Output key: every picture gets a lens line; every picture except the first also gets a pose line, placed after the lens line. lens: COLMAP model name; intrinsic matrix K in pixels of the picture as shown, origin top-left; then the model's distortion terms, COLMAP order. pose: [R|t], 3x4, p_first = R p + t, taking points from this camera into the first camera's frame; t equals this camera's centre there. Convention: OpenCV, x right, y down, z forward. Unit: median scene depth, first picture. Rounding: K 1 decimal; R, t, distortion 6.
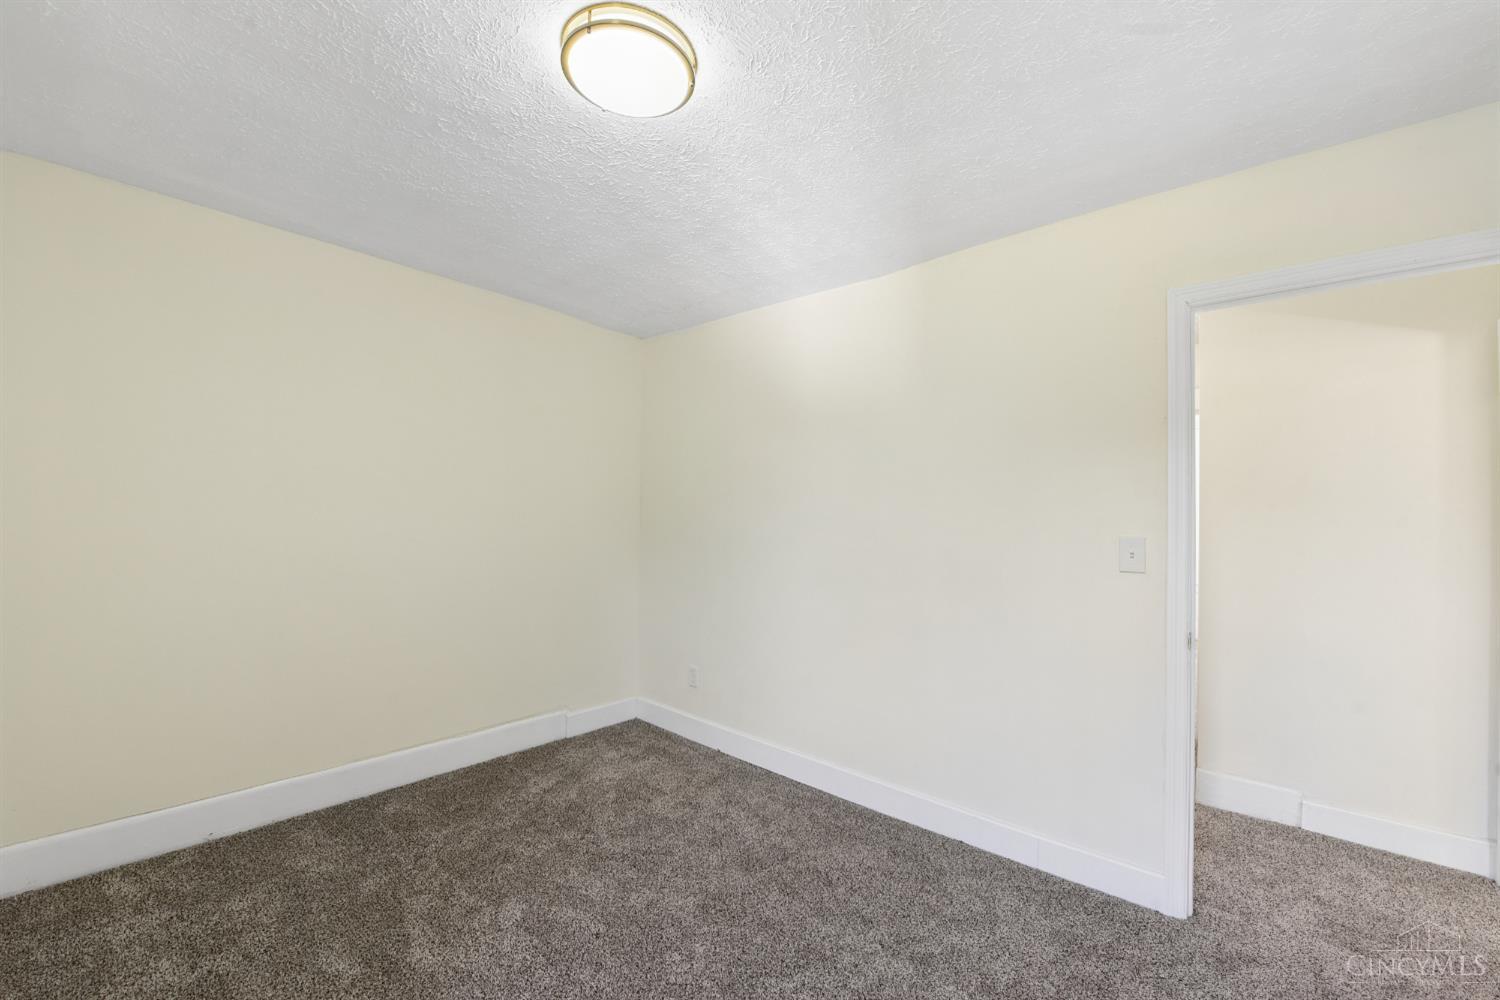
lens RADIAL K [[615.7, 0, 750.0], [0, 615.7, 500.0], [0, 0, 1]] dist [-0.016009, -0.000700]
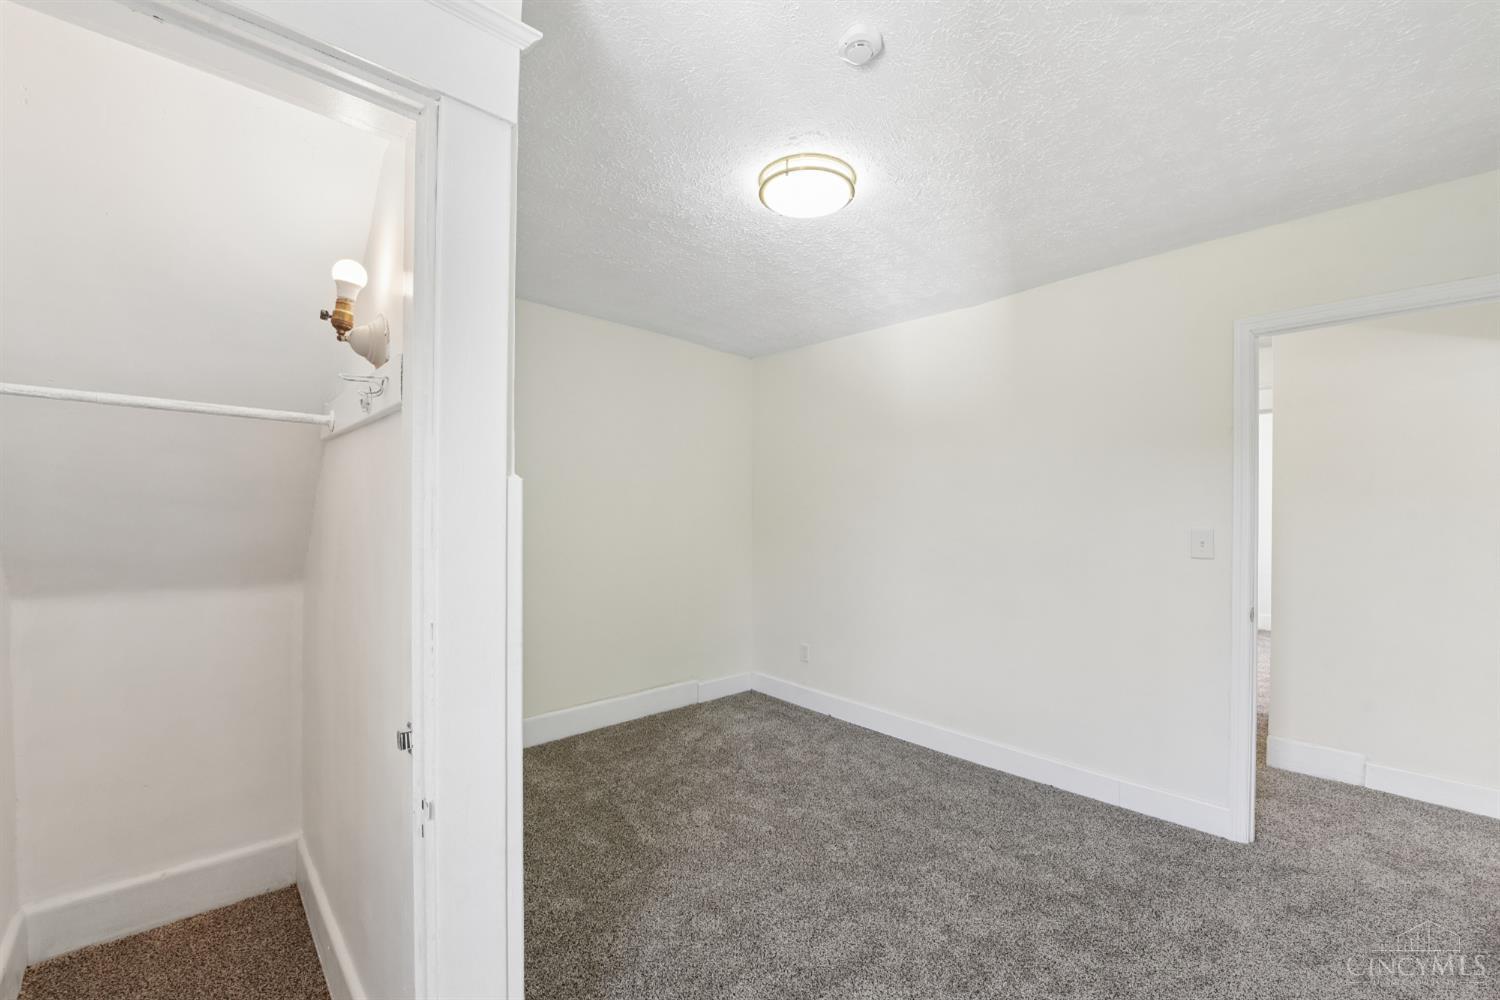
lens RADIAL K [[614.5, 0, 748.6], [0, 614.5, 509.8], [0, 0, 1]] dist [-0.018933, -0.000321]
pose [[0.994572, -0.011253, -0.103437, -0.121084], [0.013522, 0.999682, 0.021263, -0.012430], [0.103164, -0.022546, 0.994409, -0.246912]]
